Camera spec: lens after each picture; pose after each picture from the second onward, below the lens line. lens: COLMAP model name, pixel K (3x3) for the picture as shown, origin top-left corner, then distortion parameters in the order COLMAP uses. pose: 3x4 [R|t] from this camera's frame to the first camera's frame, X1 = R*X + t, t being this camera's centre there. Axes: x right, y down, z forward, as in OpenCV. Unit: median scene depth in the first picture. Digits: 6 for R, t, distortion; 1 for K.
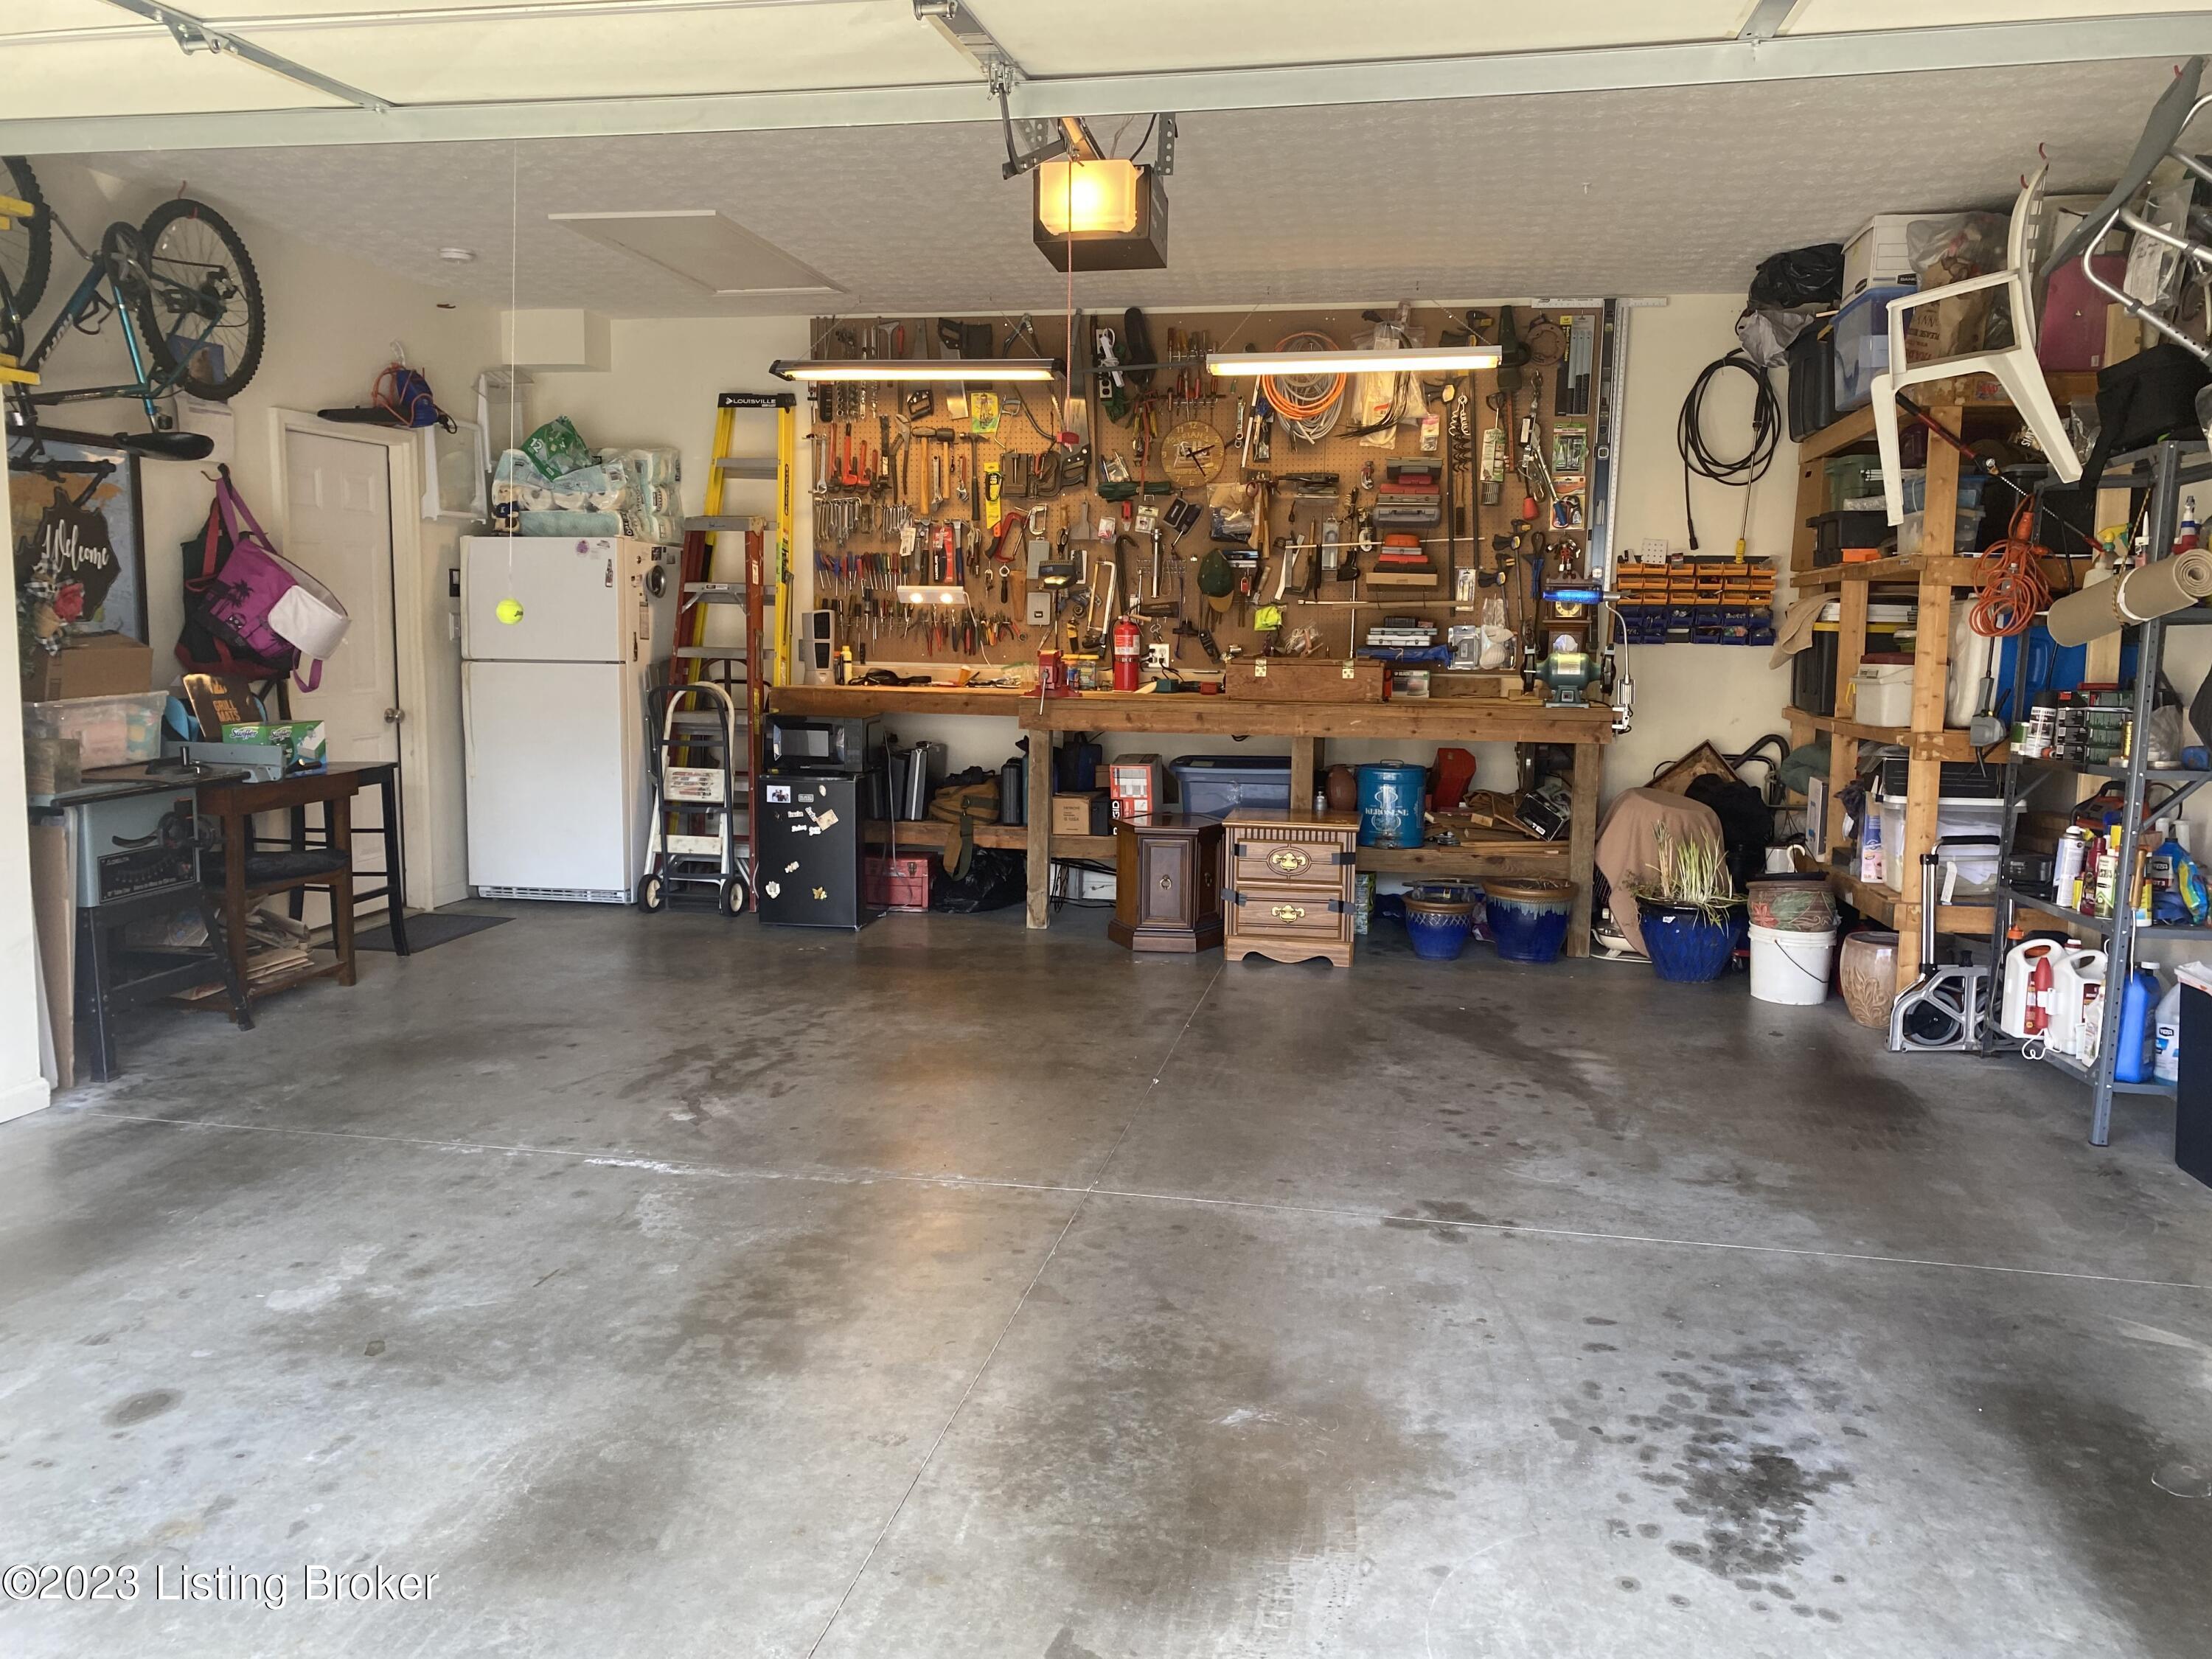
lens RADIAL K [[1729.7, 0, 1106.0], [0, 1729.7, 829.5], [0, 0, 1]] dist [0.117051, -0.181038]
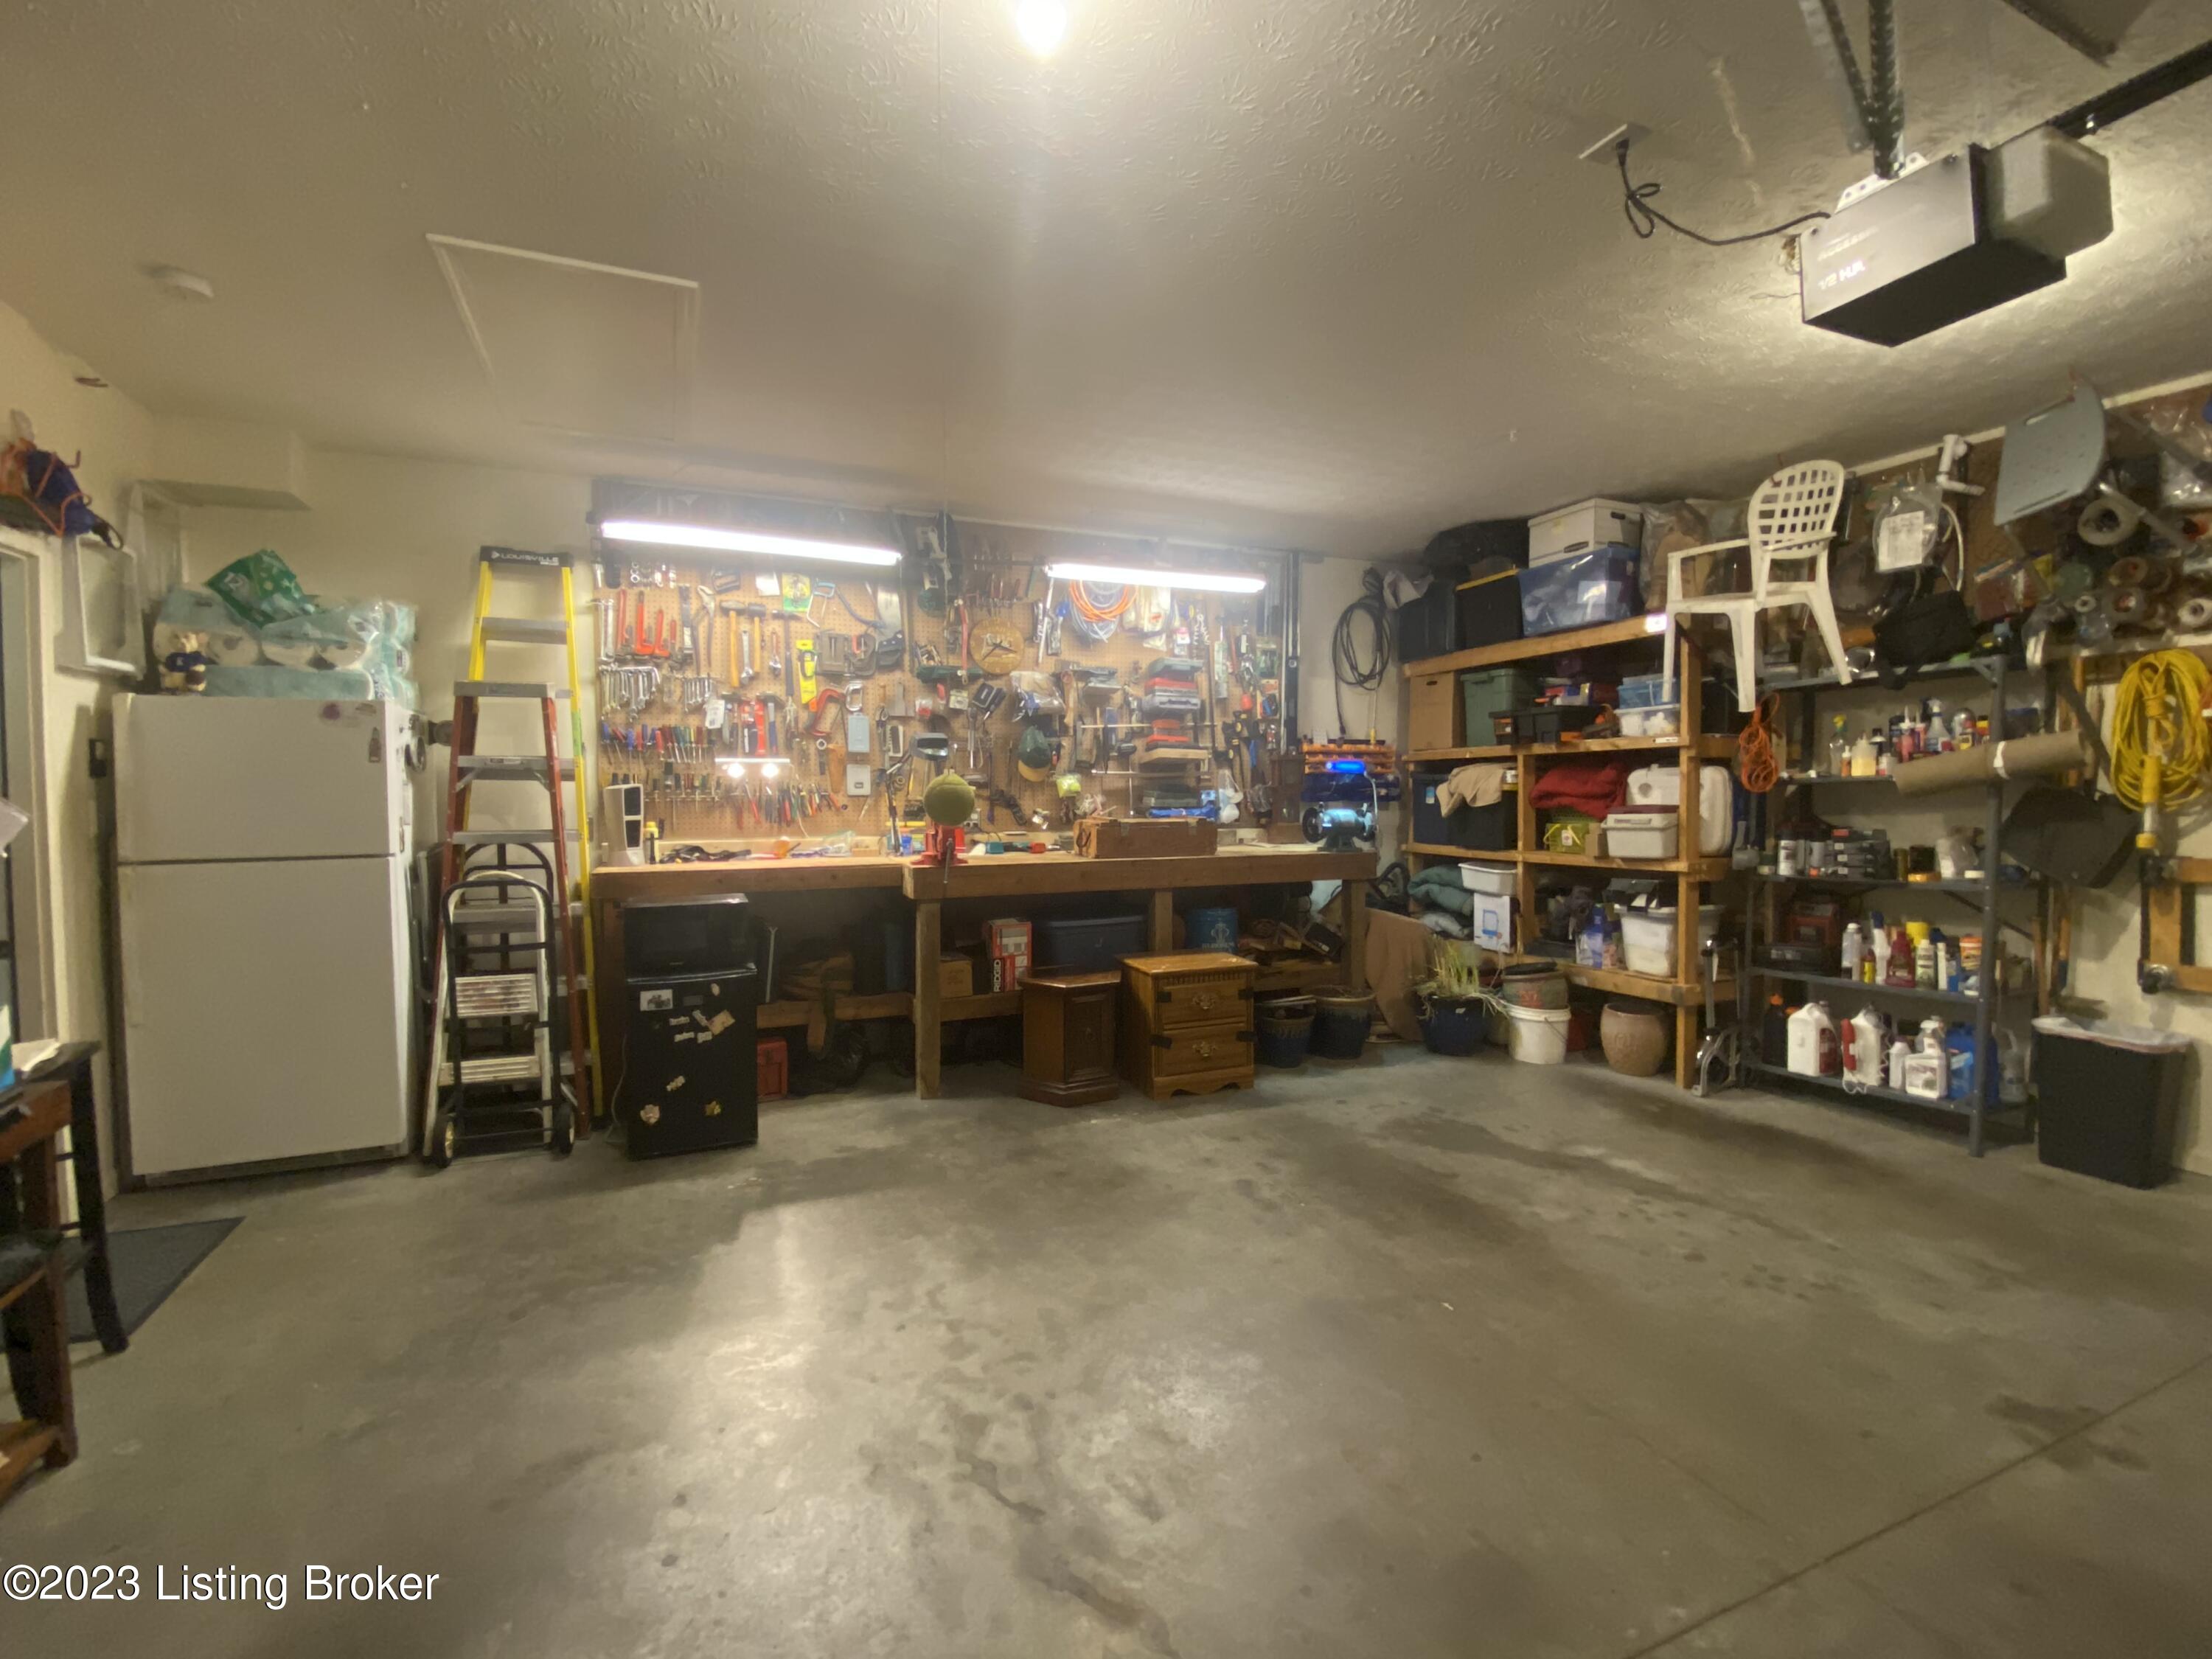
lens RADIAL K [[964.6, 0, 1106.0], [0, 964.6, 829.5], [0, 0, 1]] dist [0.001538, -0.016300]
pose [[0.821189, -0.038775, 0.569338, -0.252382], [0.082381, 0.995293, -0.051037, -0.056469], [-0.564679, 0.088814, 0.820518, 0.445834]]
